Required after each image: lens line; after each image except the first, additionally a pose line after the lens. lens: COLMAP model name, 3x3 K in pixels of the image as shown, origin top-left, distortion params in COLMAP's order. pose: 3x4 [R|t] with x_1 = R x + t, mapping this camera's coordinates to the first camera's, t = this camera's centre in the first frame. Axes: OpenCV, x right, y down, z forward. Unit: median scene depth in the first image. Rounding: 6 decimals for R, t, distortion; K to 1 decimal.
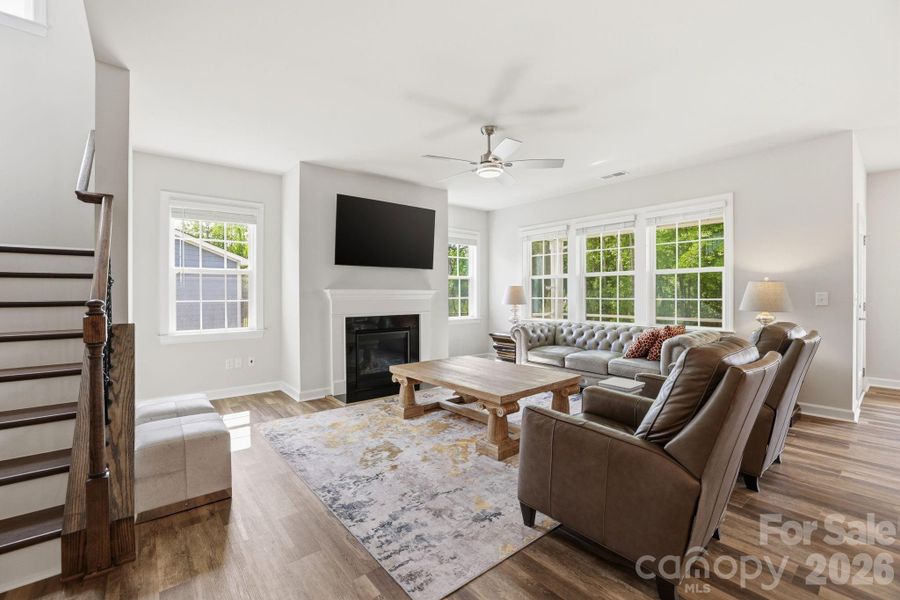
lens RADIAL K [[386.6, 0, 435.4], [0, 386.6, 292.1], [0, 0, 1]] dist [-0.026360, 0.000247]
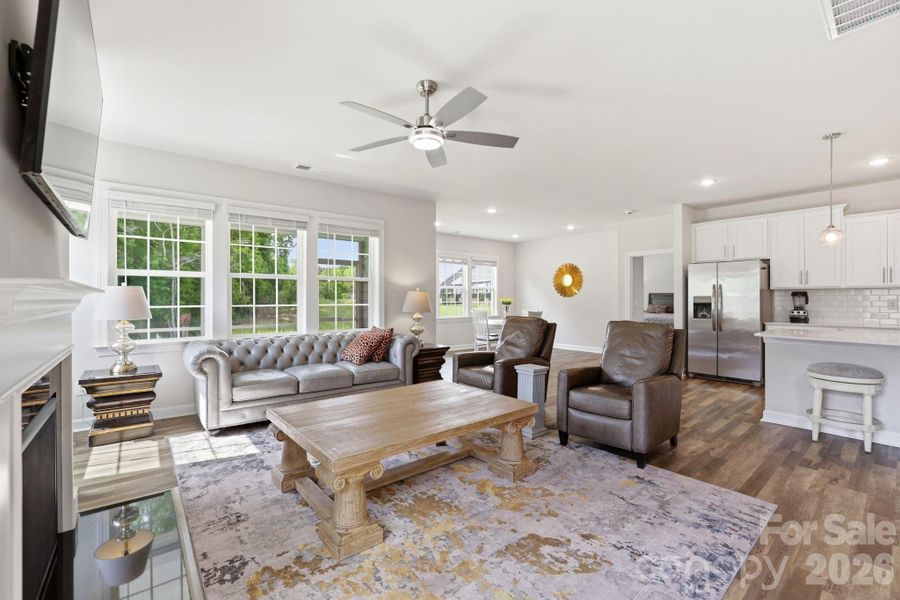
lens RADIAL K [[391.4, 0, 449.3], [0, 391.4, 293.7], [0, 0, 1]] dist [-0.025239, 0.000732]
pose [[-0.027112, 0.016856, 0.999490, -0.583337], [-0.002283, 0.999854, -0.016924, 0.006870], [-0.999630, -0.002741, -0.027070, 0.894393]]
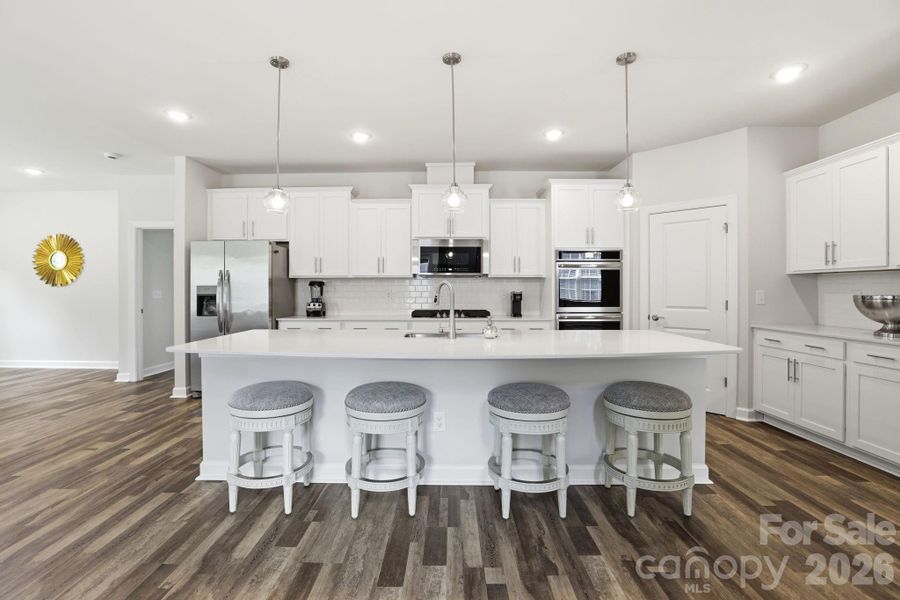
lens RADIAL K [[391.4, 0, 449.3], [0, 391.4, 293.7], [0, 0, 1]] dist [-0.025239, 0.000732]
pose [[-0.778835, -0.003120, 0.627221, -0.334327], [0.001580, 0.999975, 0.006936, 0.004713], [-0.627227, 0.006393, -0.778810, 0.290242]]
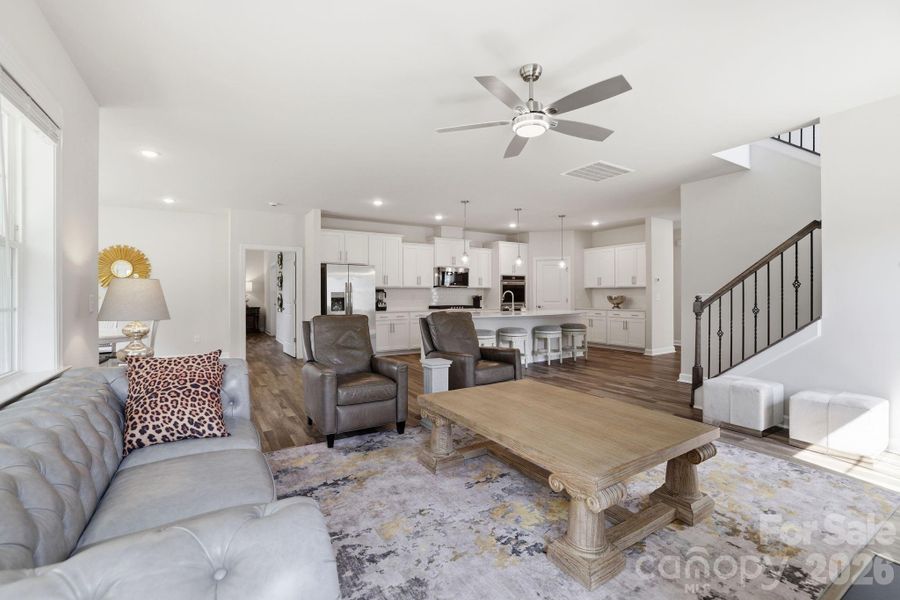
lens RADIAL K [[383.8, 0, 445.3], [0, 383.8, 303.9], [0, 0, 1]] dist [-0.022624, 0.004547]
pose [[-0.992894, 0.002973, 0.118965, 0.201159], [0.005633, 0.999741, 0.022034, 0.007127], [-0.118869, 0.022547, -0.992654, 1.586975]]
